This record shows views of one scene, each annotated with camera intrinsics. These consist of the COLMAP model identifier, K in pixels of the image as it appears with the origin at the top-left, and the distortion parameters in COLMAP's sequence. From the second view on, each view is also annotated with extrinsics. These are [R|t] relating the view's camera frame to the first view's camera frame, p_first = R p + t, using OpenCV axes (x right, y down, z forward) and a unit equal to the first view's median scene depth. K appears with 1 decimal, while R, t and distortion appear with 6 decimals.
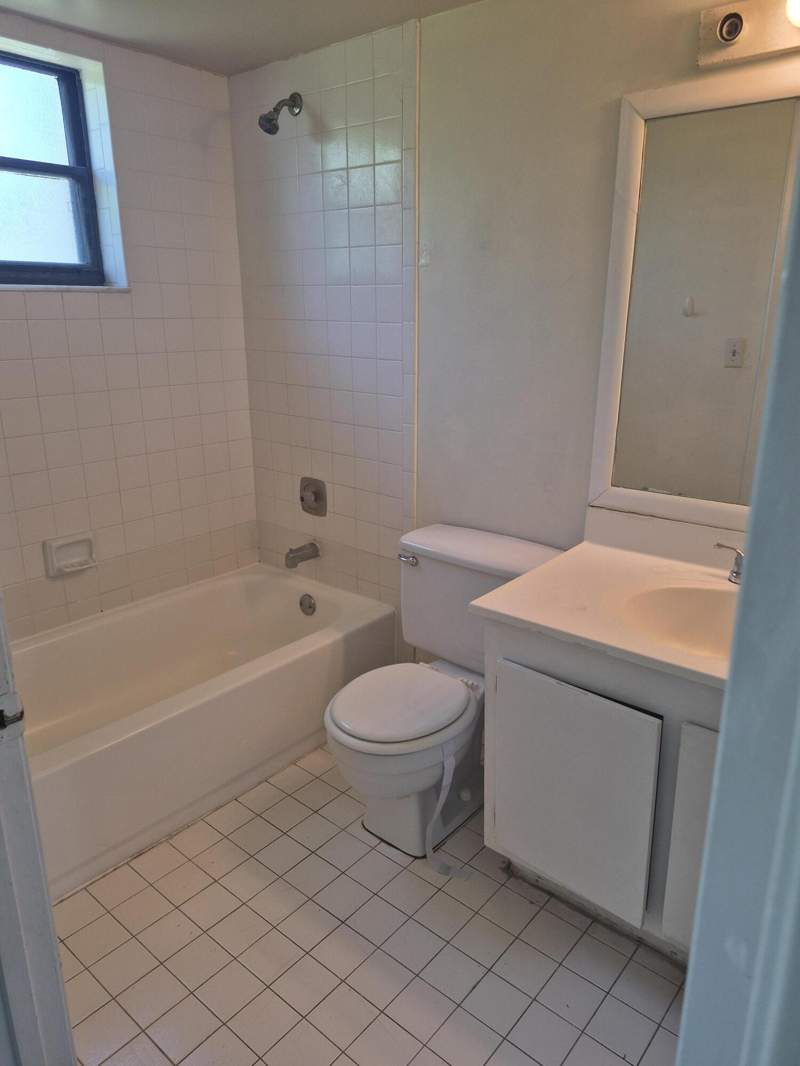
lens RADIAL K [[730.8, 0, 432.2], [0, 730.8, 519.3], [0, 0, 1]] dist [-0.000497, -0.001558]
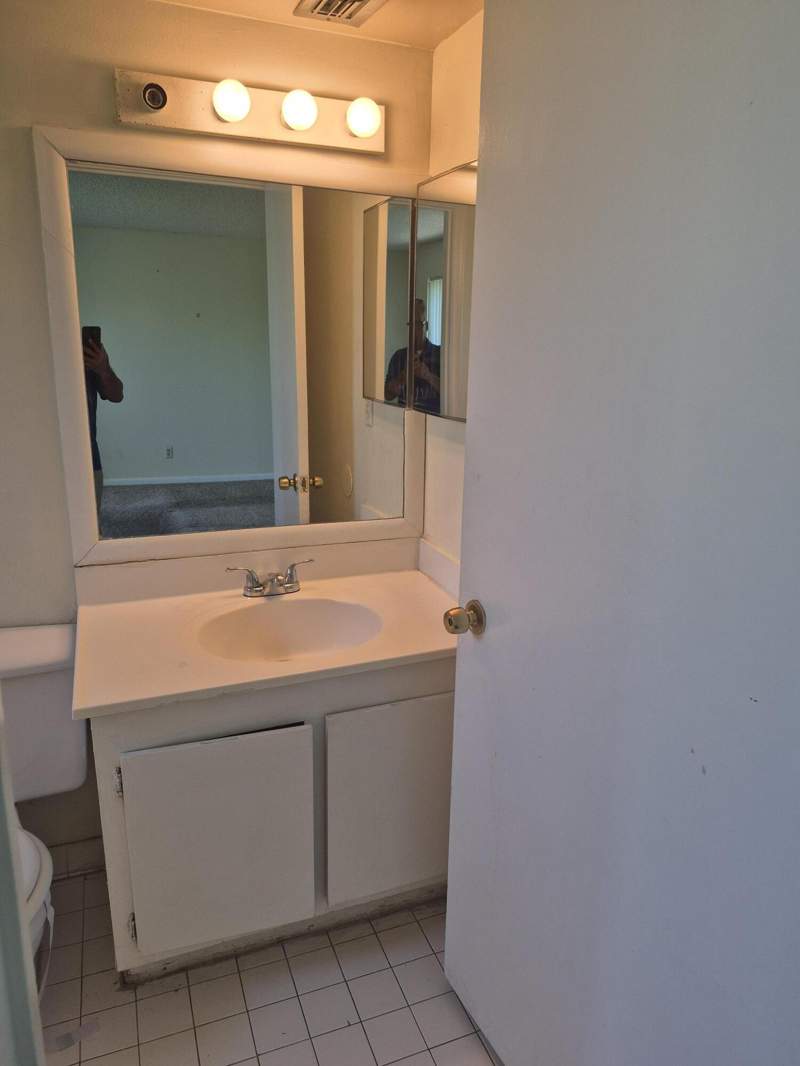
lens RADIAL K [[730.8, 0, 401.6], [0, 730.8, 523.0], [0, 0, 1]] dist [-0.000497, -0.001558]
pose [[0.480420, -0.204407, 0.852886, -0.409542], [0.218739, 0.969656, 0.109180, -0.094840], [-0.849323, 0.134107, 0.510554, 0.206841]]
